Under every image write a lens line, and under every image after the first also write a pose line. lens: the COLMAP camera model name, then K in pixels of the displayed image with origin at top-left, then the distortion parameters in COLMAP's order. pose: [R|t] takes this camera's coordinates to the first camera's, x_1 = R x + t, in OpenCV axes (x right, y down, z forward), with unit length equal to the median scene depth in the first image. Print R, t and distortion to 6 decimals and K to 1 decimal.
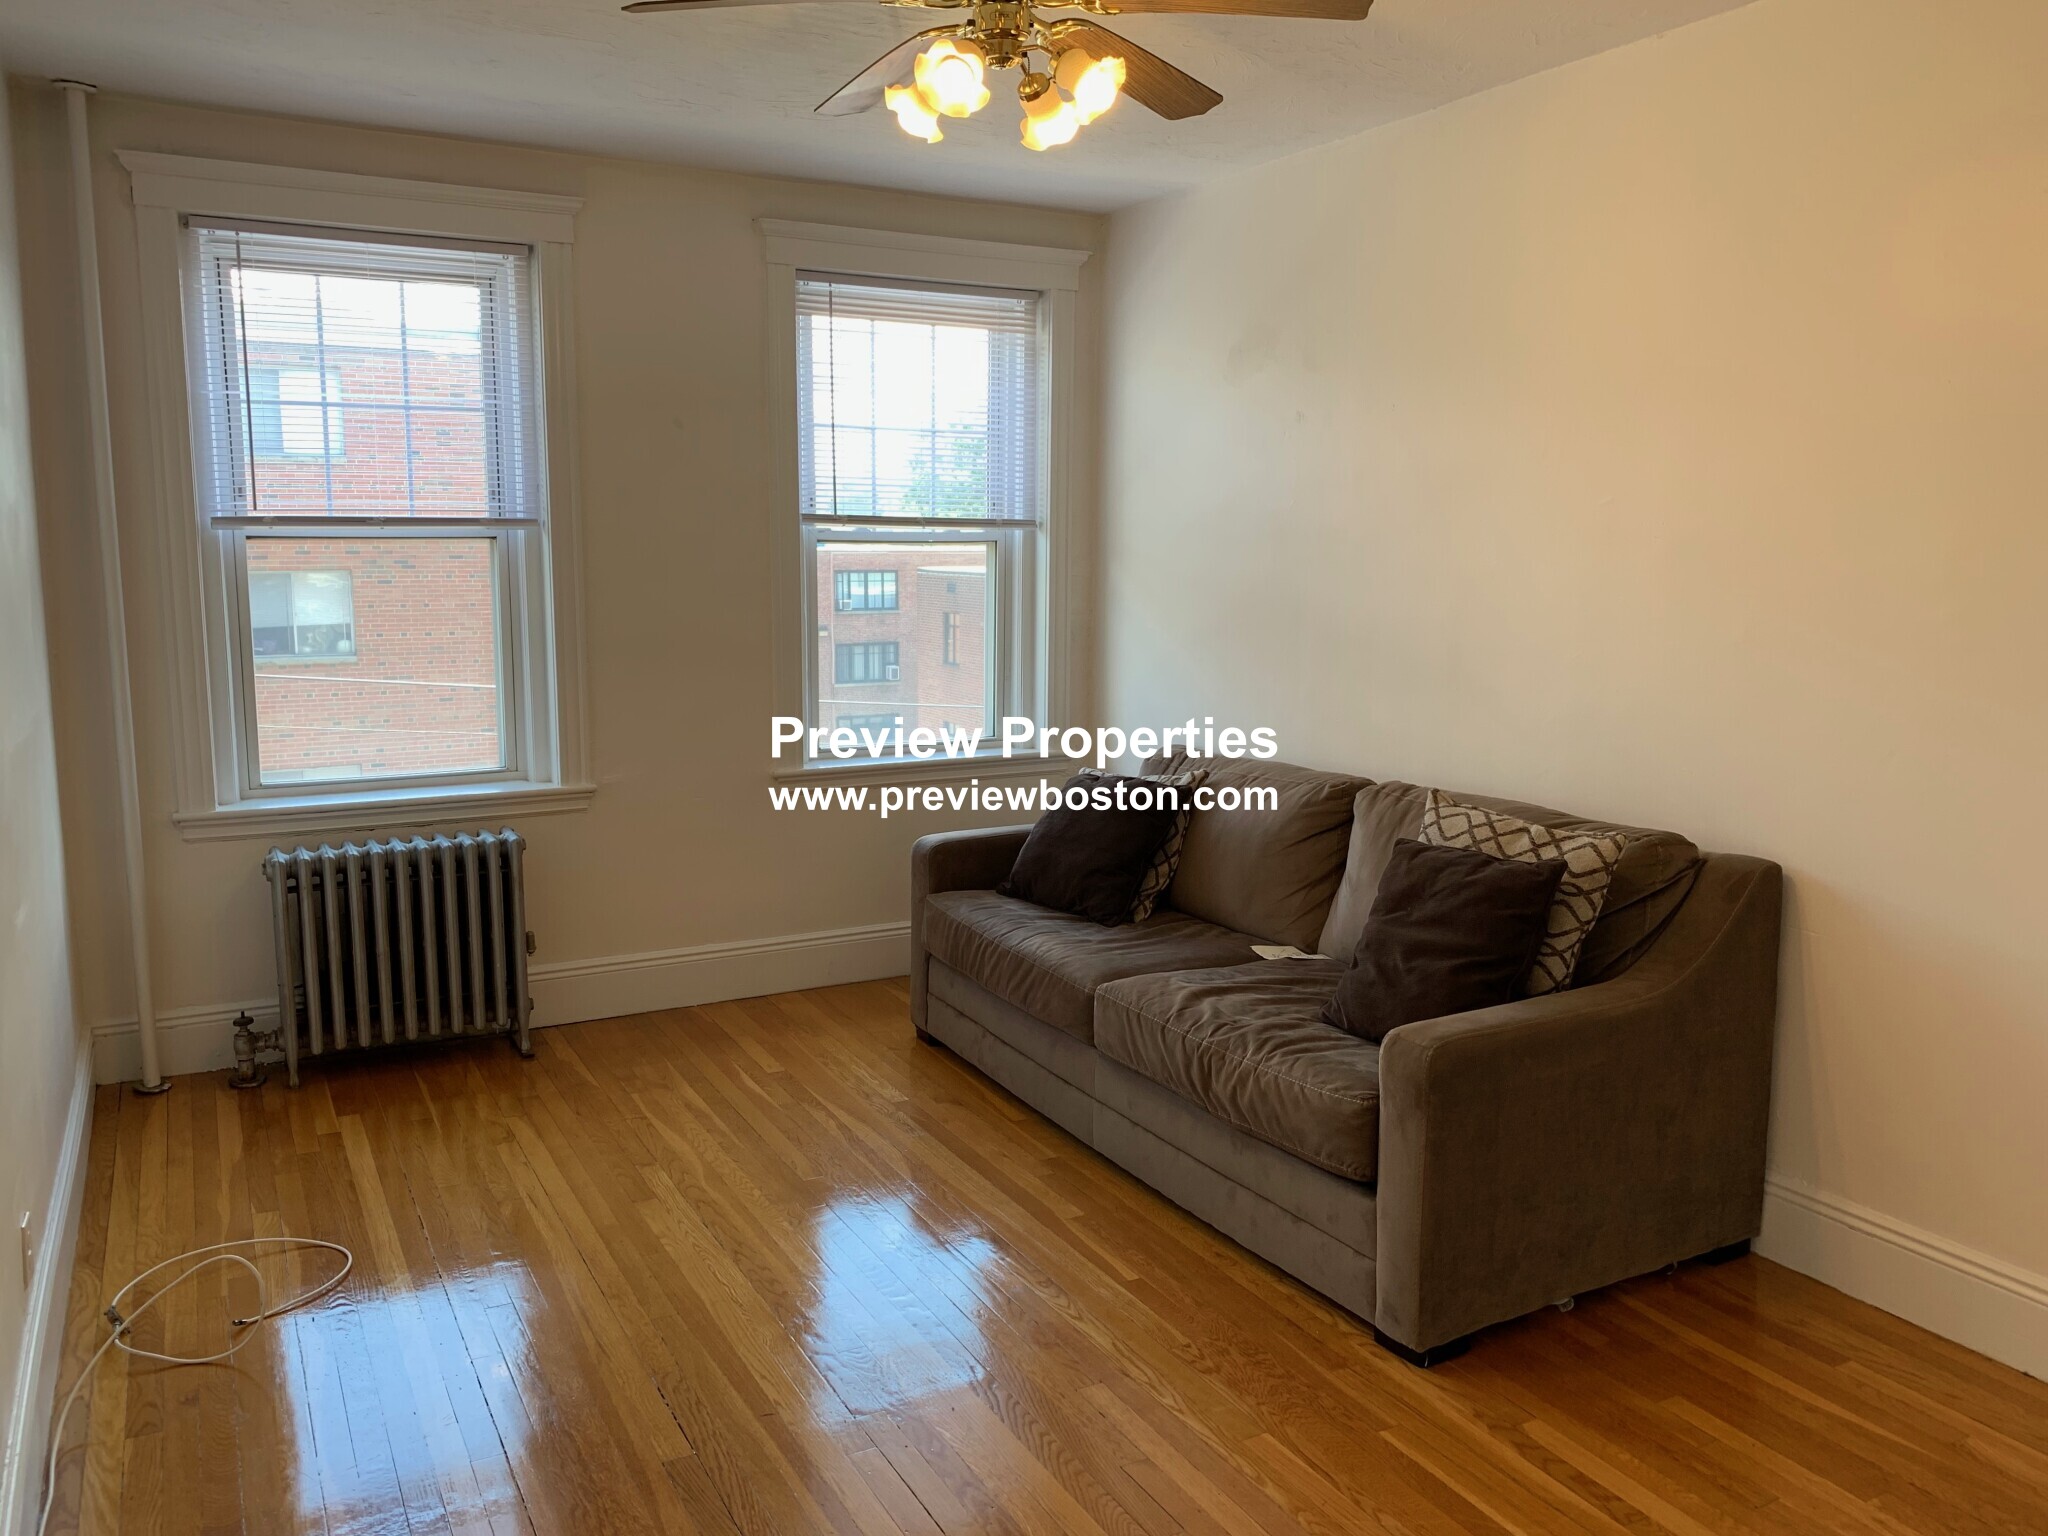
lens RADIAL K [[1576.4, 0, 1014.4], [0, 1576.4, 756.3], [0, 0, 1]] dist [0.017575, -0.012838]
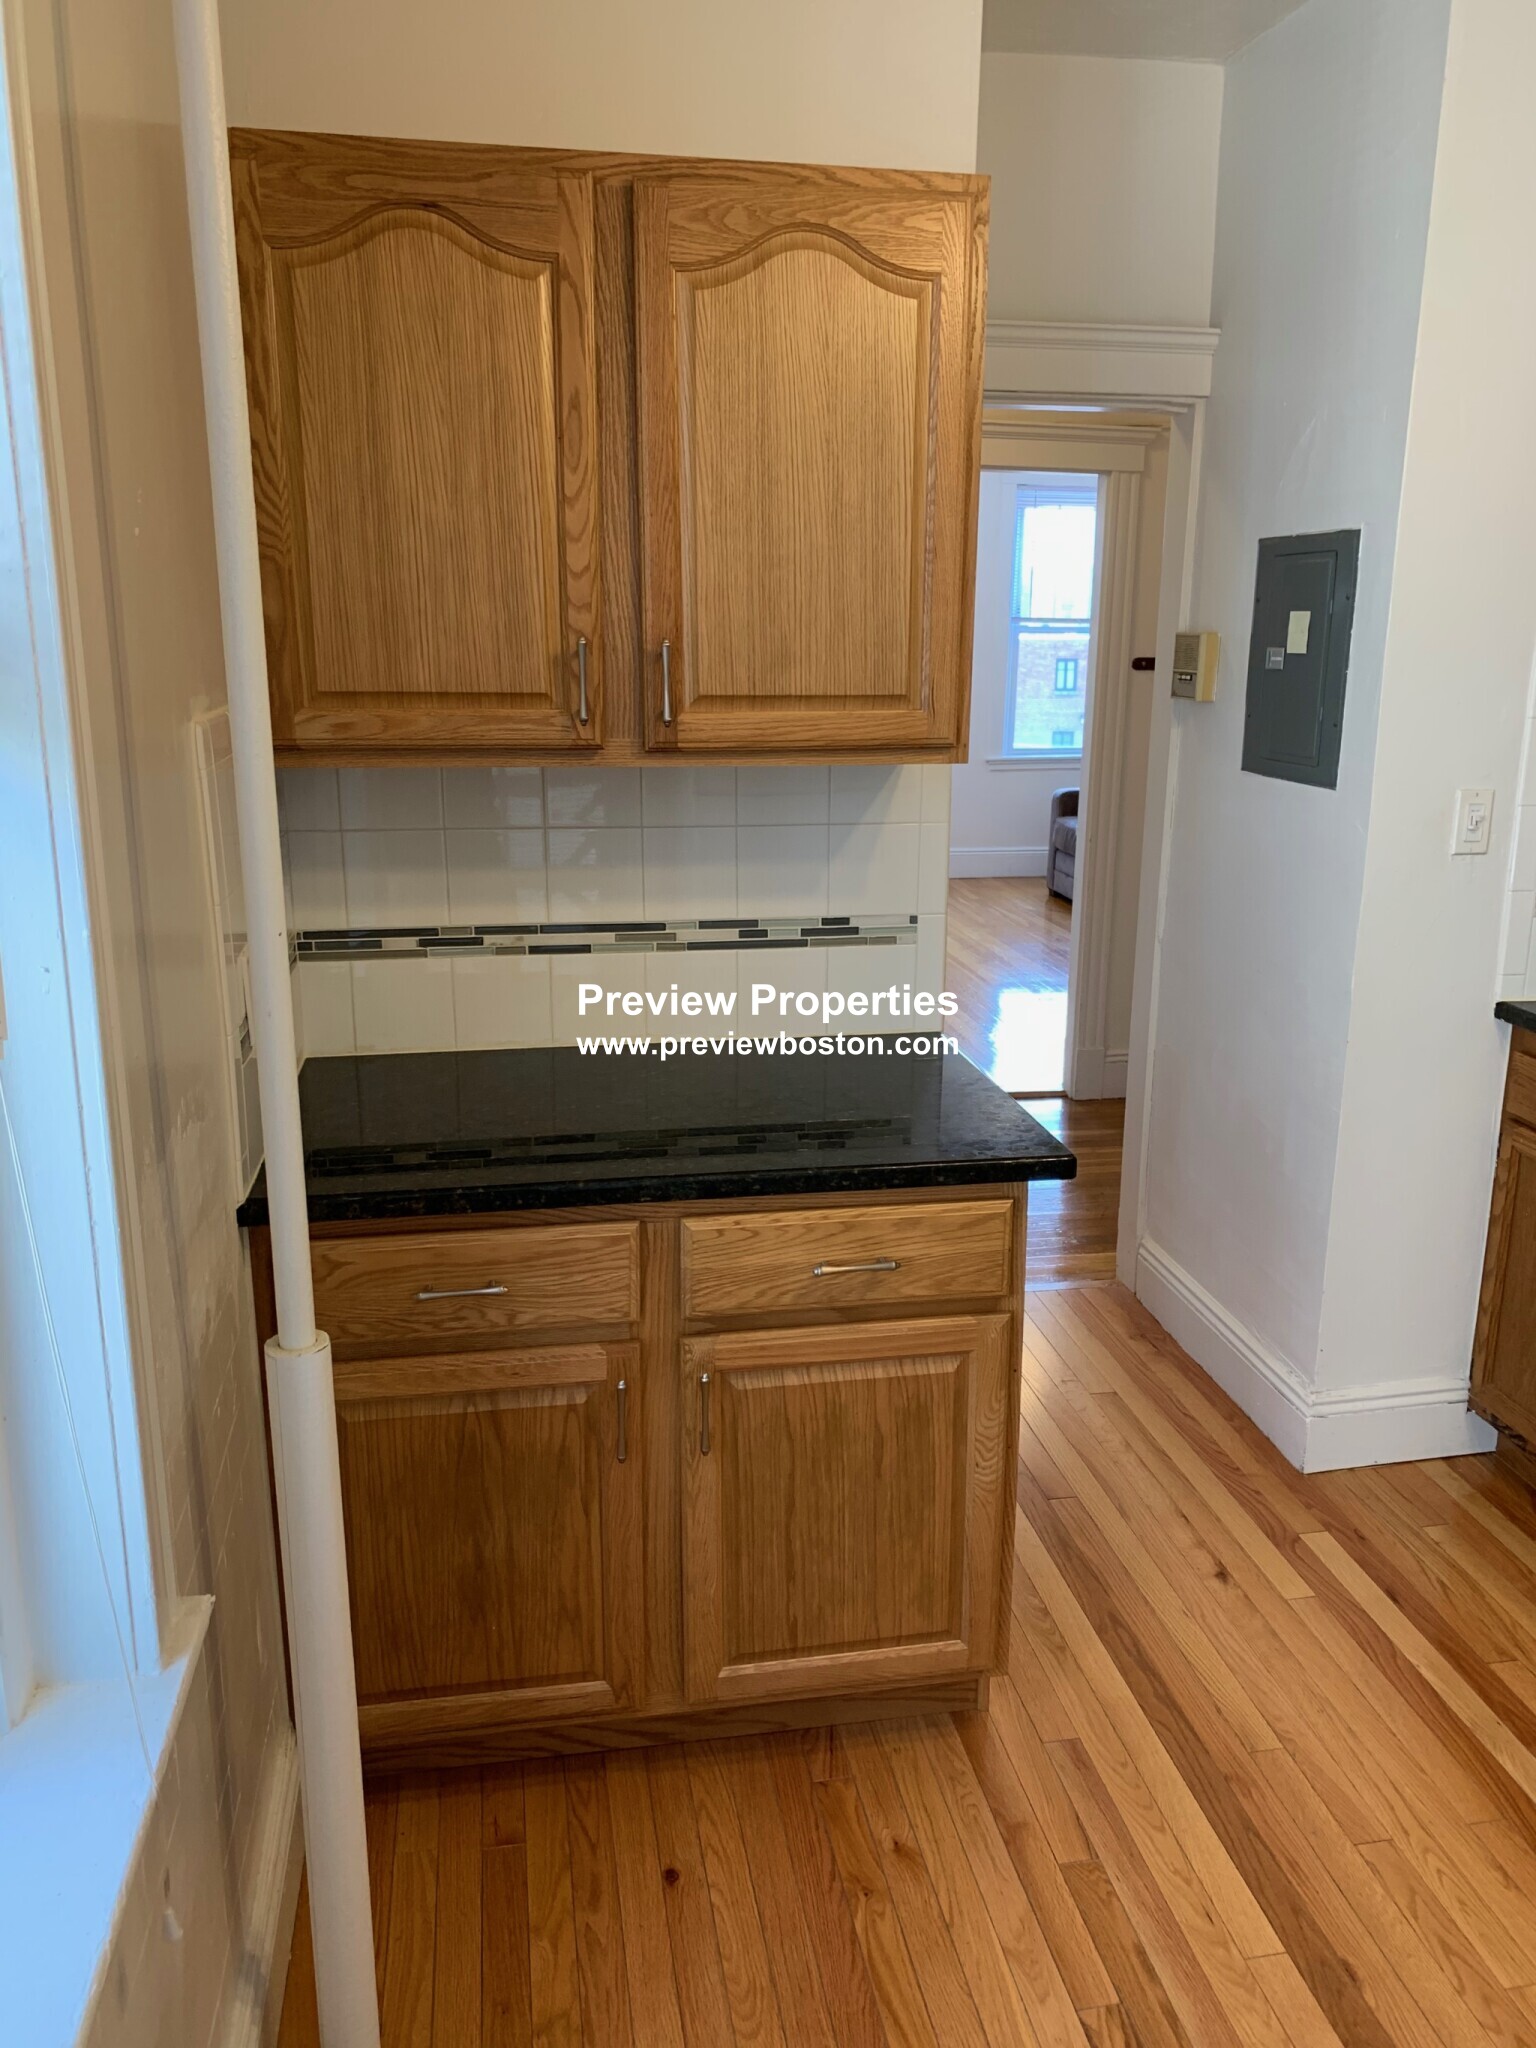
lens RADIAL K [[1576.4, 0, 784.3], [0, 1576.4, 1028.8], [0, 0, 1]] dist [0.017575, -0.012838]
pose [[0.951030, 0.077280, -0.299281, 0.246233], [-0.043915, 0.992201, 0.116655, 0.144178], [0.305962, -0.097799, 0.947007, -1.058808]]
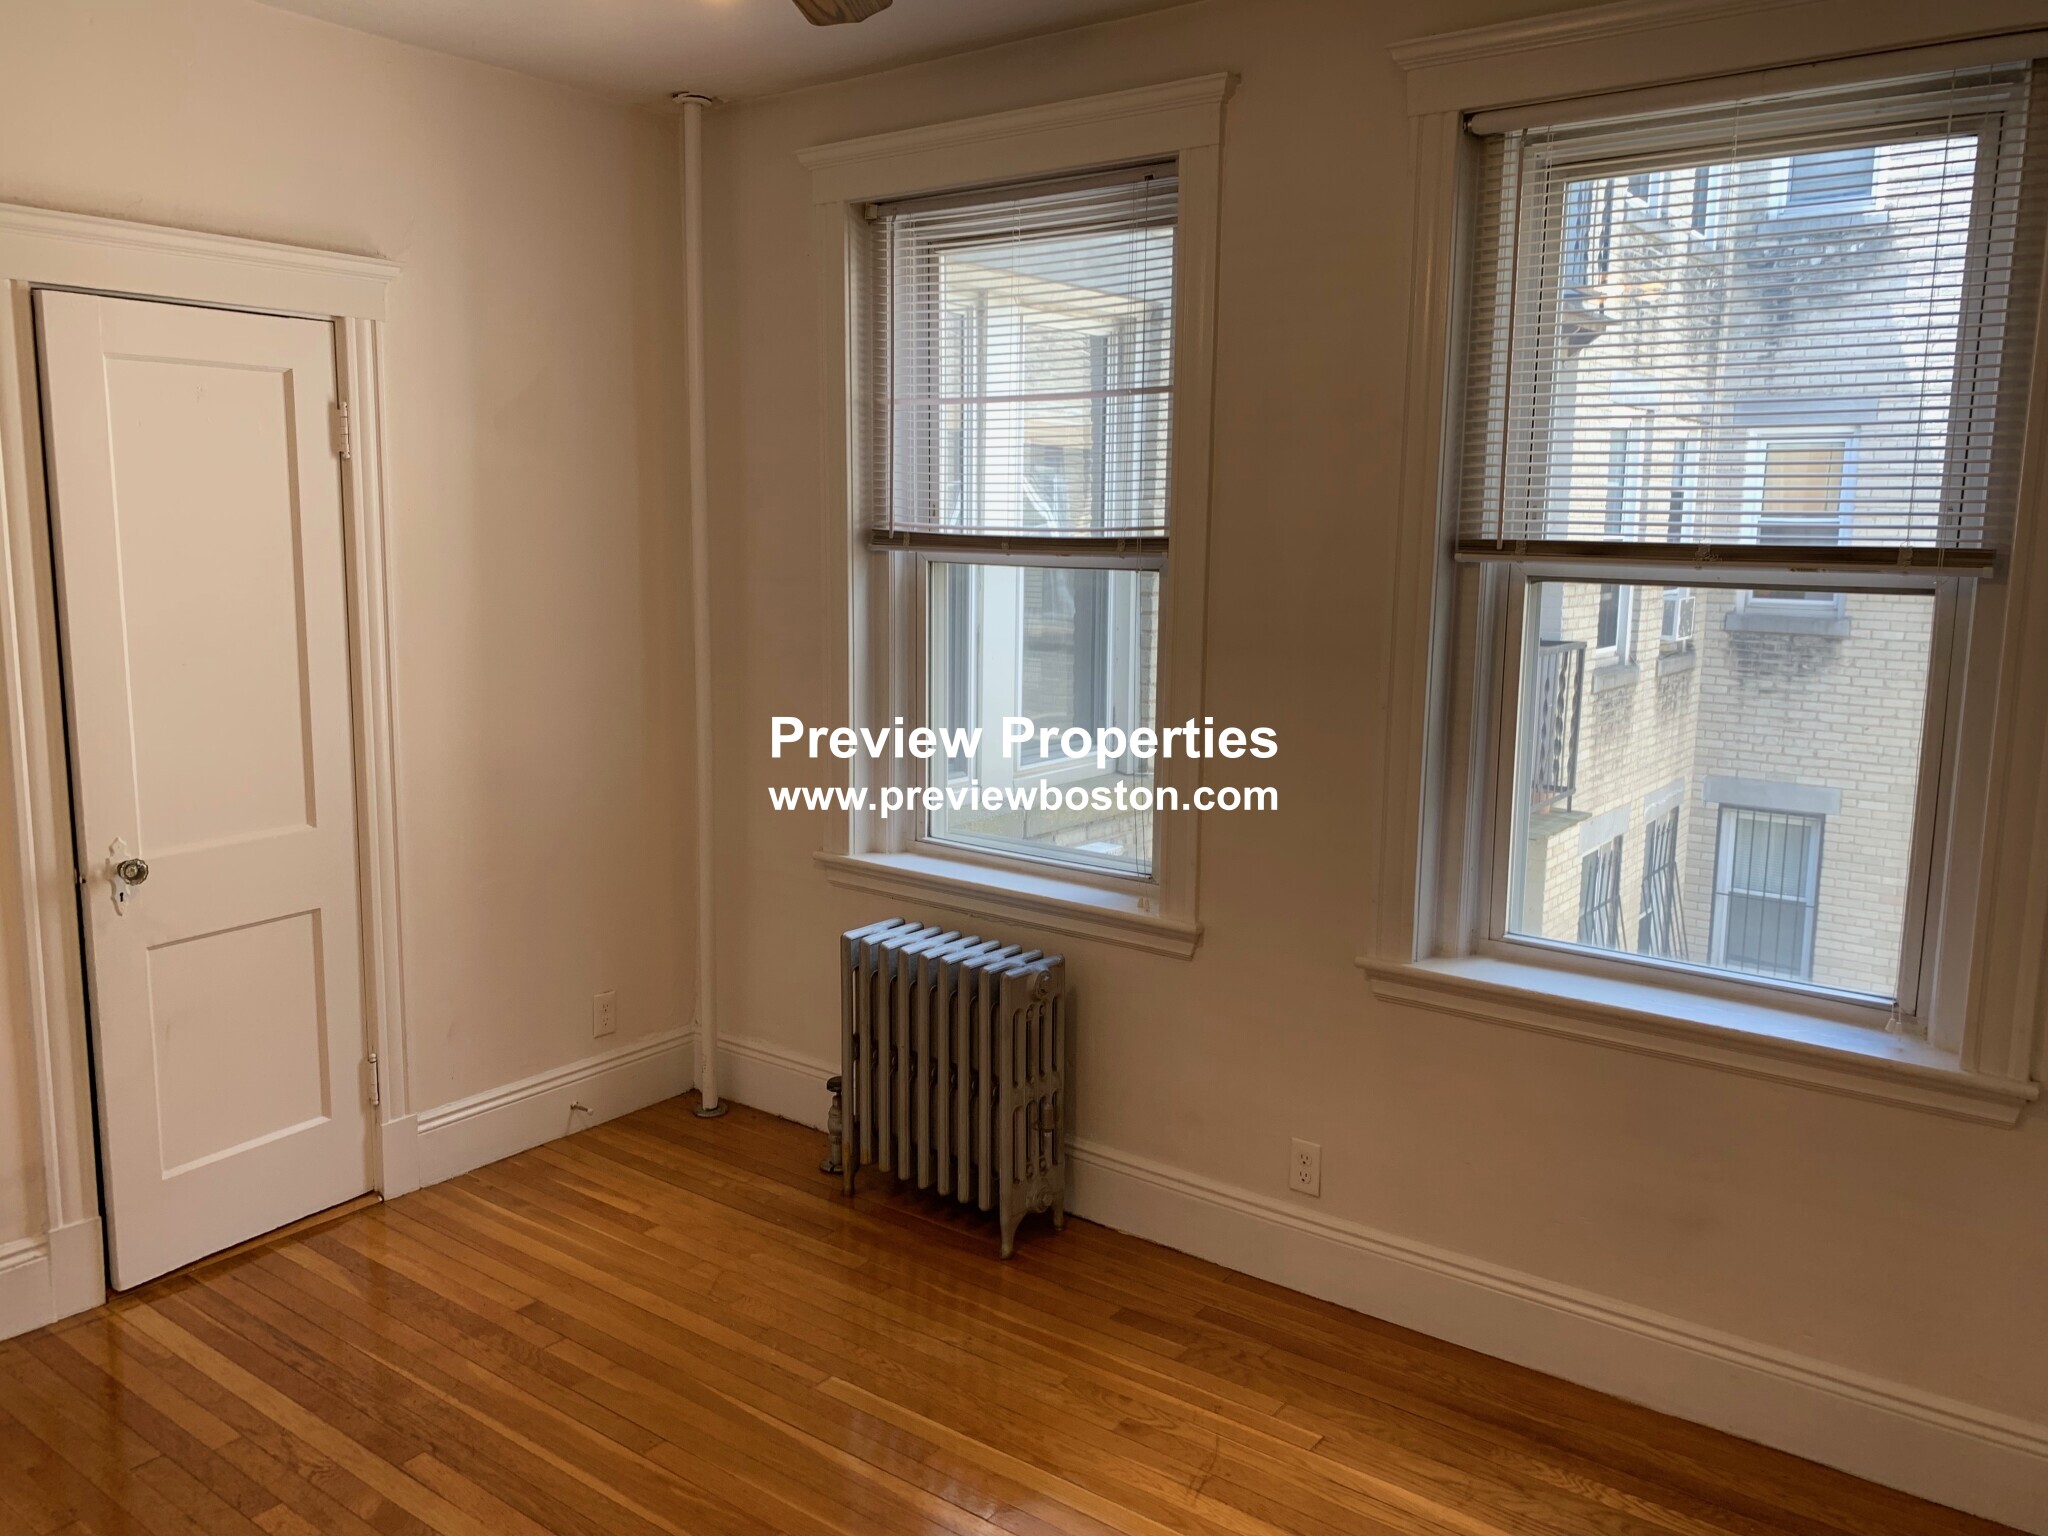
lens RADIAL K [[1576.4, 0, 1011.5], [0, 1576.4, 763.7], [0, 0, 1]] dist [0.017575, -0.012838]
pose [[0.434292, 0.131863, -0.891068, 0.340157], [-0.135444, 0.987540, 0.080126, -0.106497], [0.890531, 0.085892, 0.446741, 0.667420]]
